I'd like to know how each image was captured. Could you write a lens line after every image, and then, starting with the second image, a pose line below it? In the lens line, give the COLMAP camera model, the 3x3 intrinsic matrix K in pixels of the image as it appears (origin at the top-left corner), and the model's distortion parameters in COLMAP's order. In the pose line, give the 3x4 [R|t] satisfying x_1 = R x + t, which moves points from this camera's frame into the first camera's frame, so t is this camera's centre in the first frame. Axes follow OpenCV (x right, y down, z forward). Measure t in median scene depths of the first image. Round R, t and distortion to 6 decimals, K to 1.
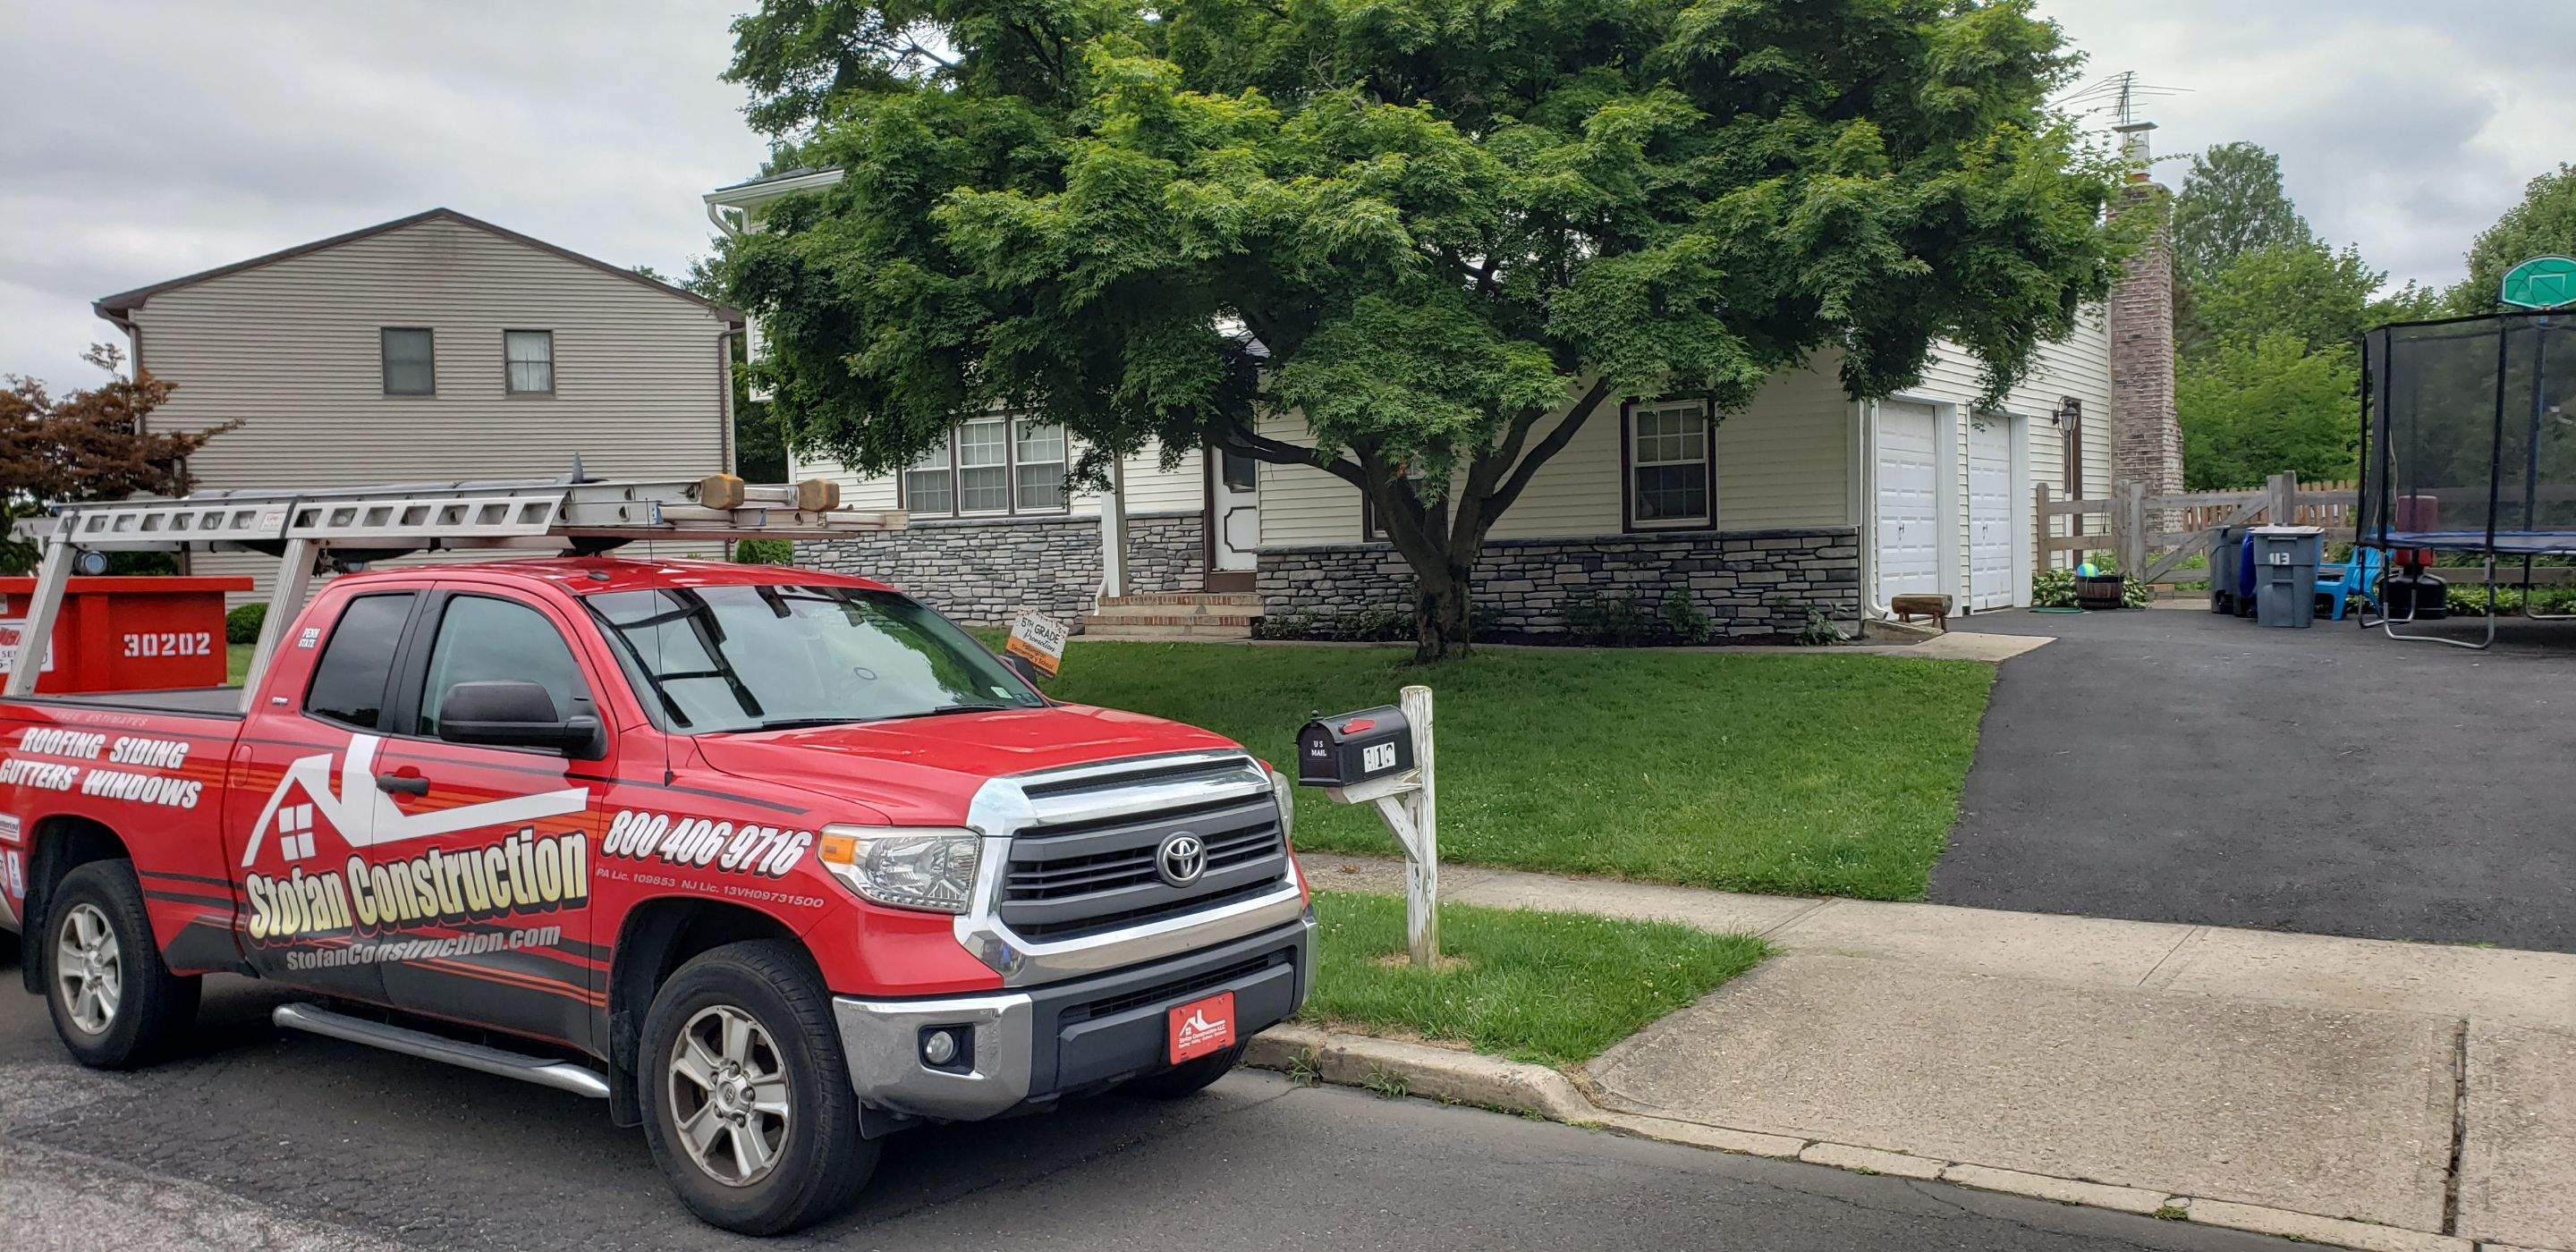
lens RADIAL K [[2014.9, 0, 1288.0], [0, 2014.9, 626.0], [0, 0, 1]] dist [0.210548, -0.635098]
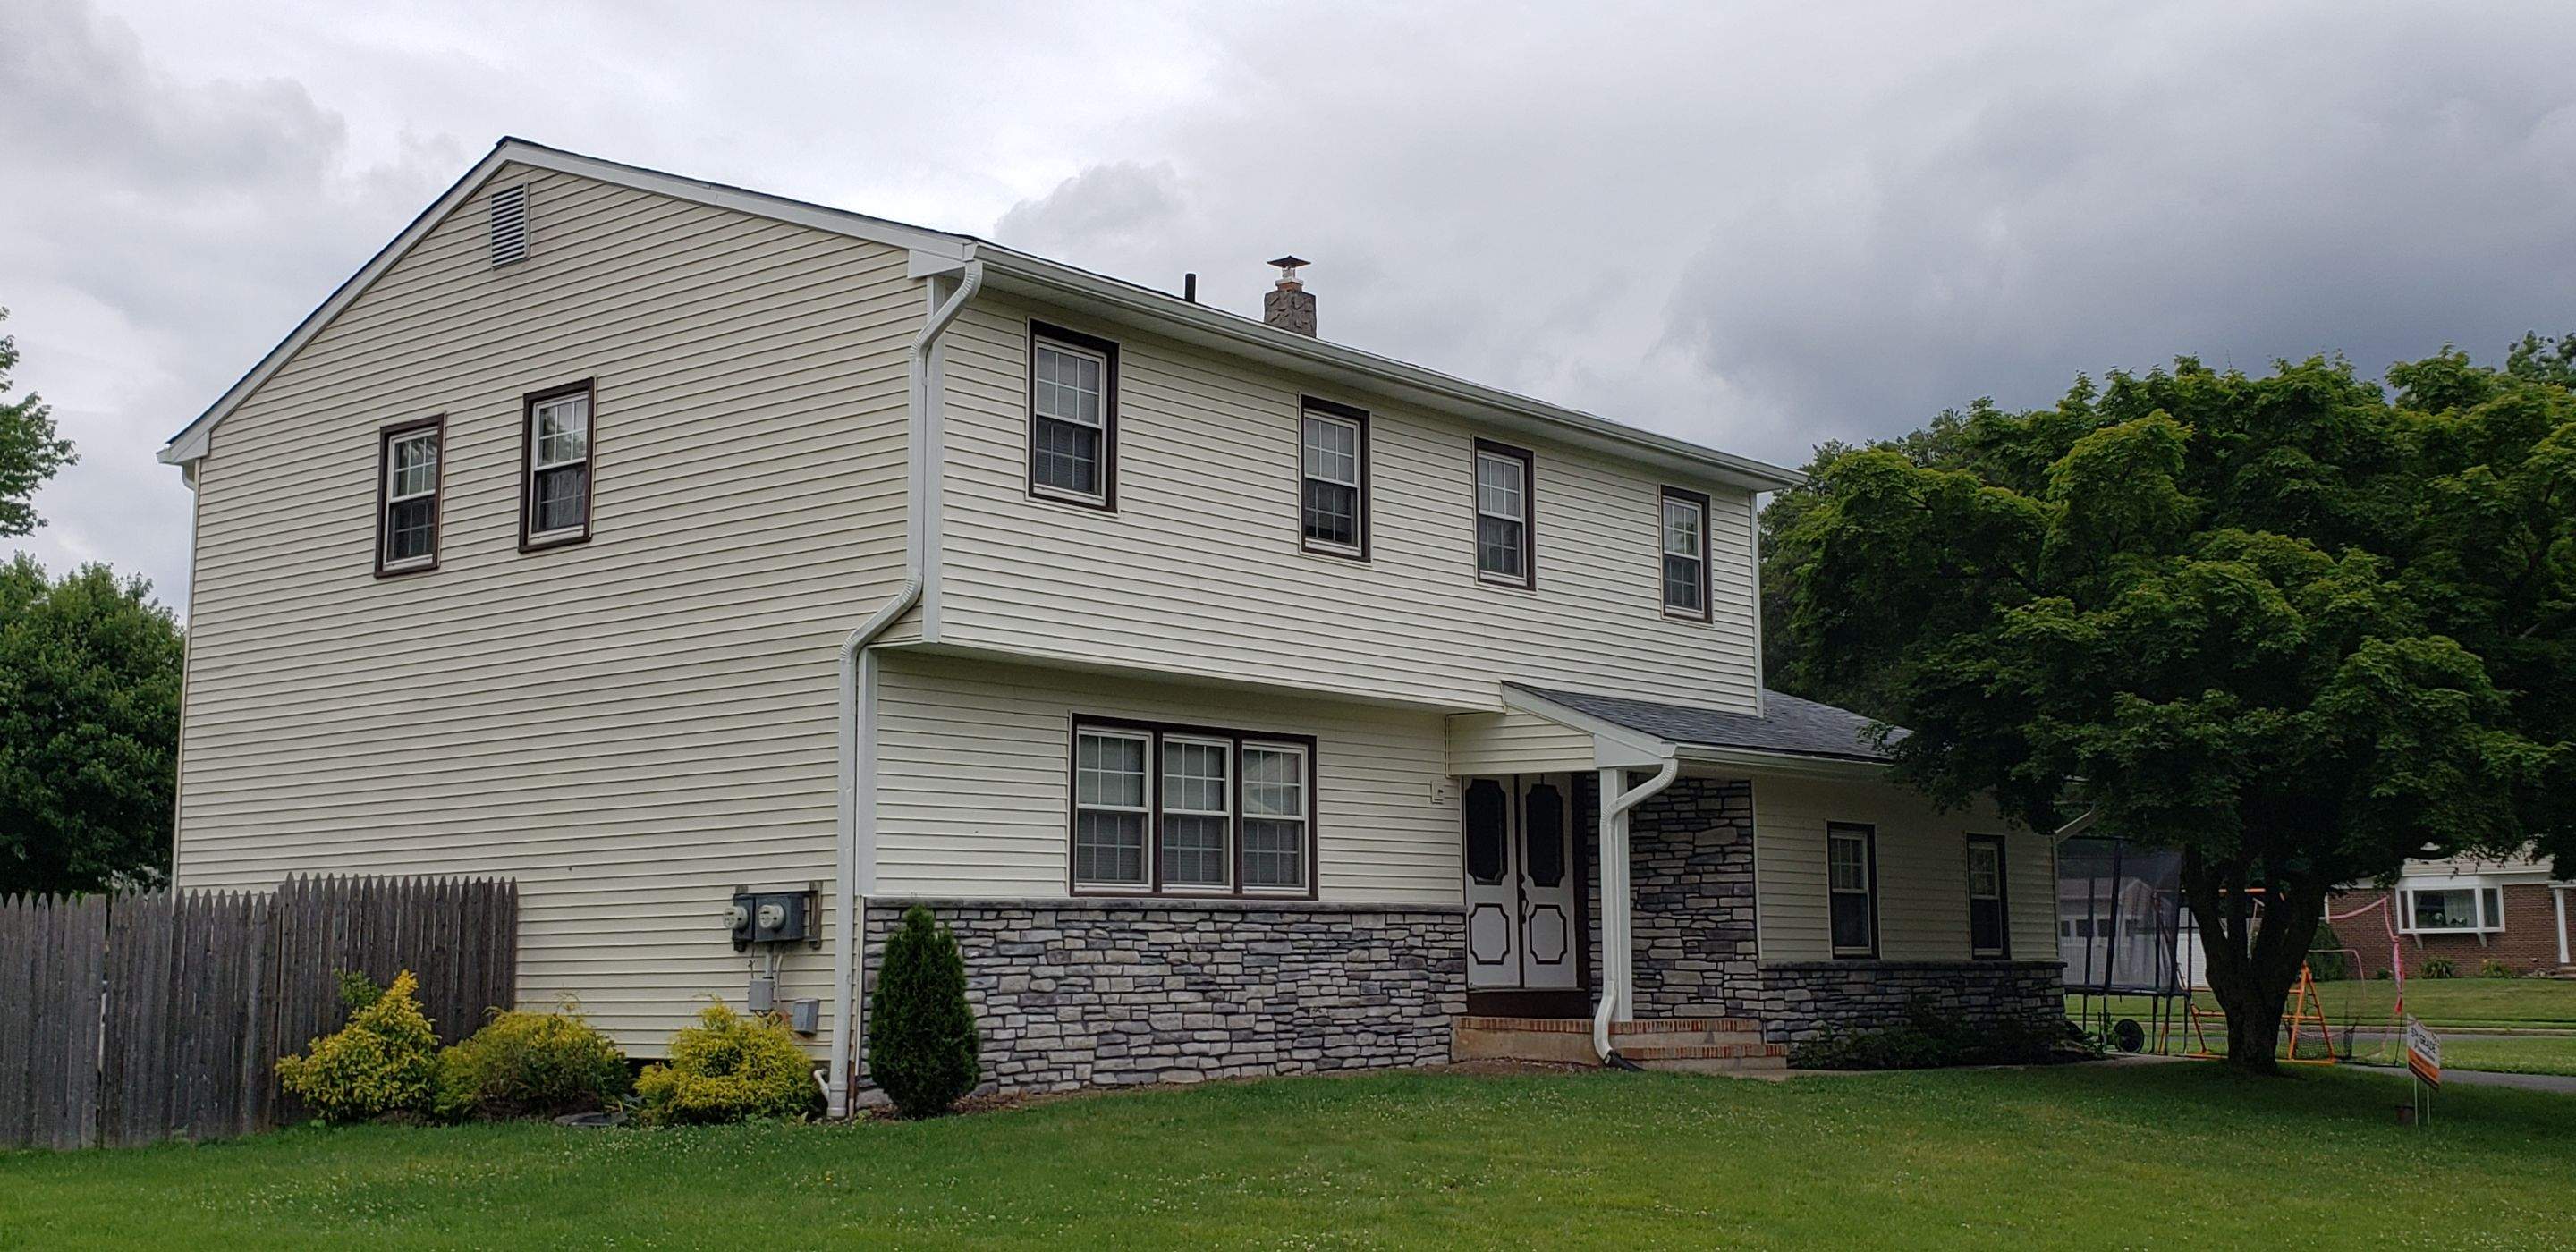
lens RADIAL K [[2577.0, 0, 1291.3], [0, 2577.0, 574.2], [0, 0, 1]] dist [0.226914, -0.517711]
pose [[0.100141, 0.172480, 0.979909, -1.229550], [0.034311, 0.983676, -0.176649, -0.013715], [-0.994382, 0.051311, 0.092588, 1.184229]]
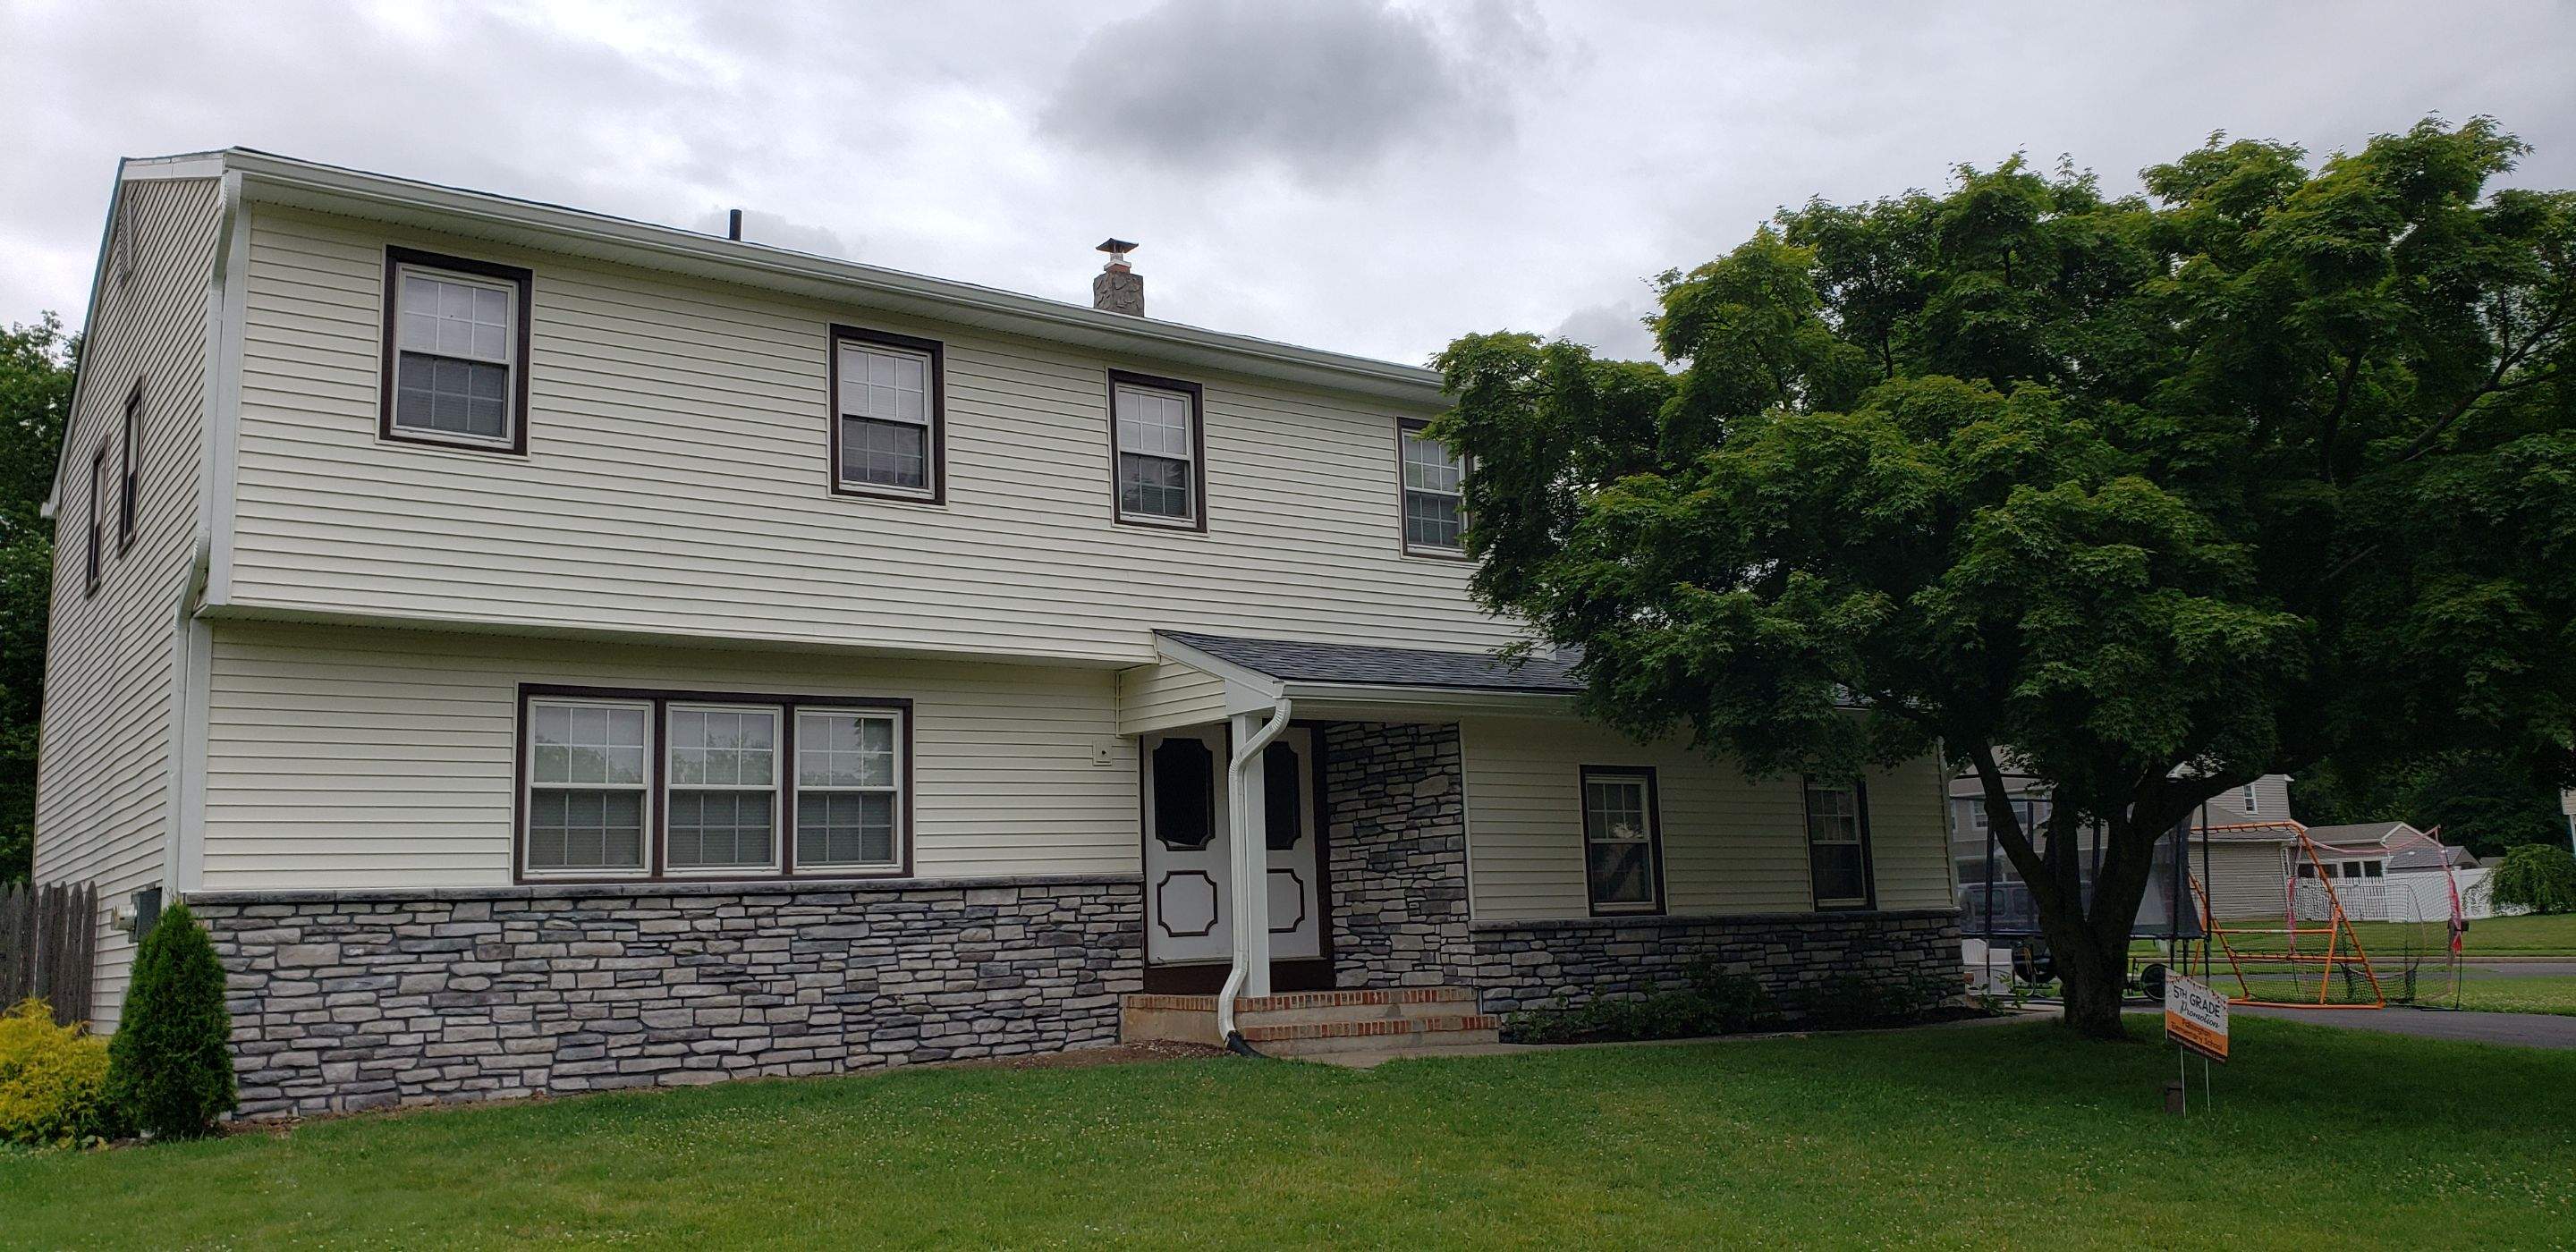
lens RADIAL K [[1977.6, 0, 1273.0], [0, 1977.6, 594.1], [0, 0, 1]] dist [0.205323, -0.588014]
pose [[0.336165, 0.174867, 0.925427, -0.823411], [0.056801, 0.977059, -0.205256, -0.011066], [-0.940089, 0.121565, 0.318521, 0.891271]]
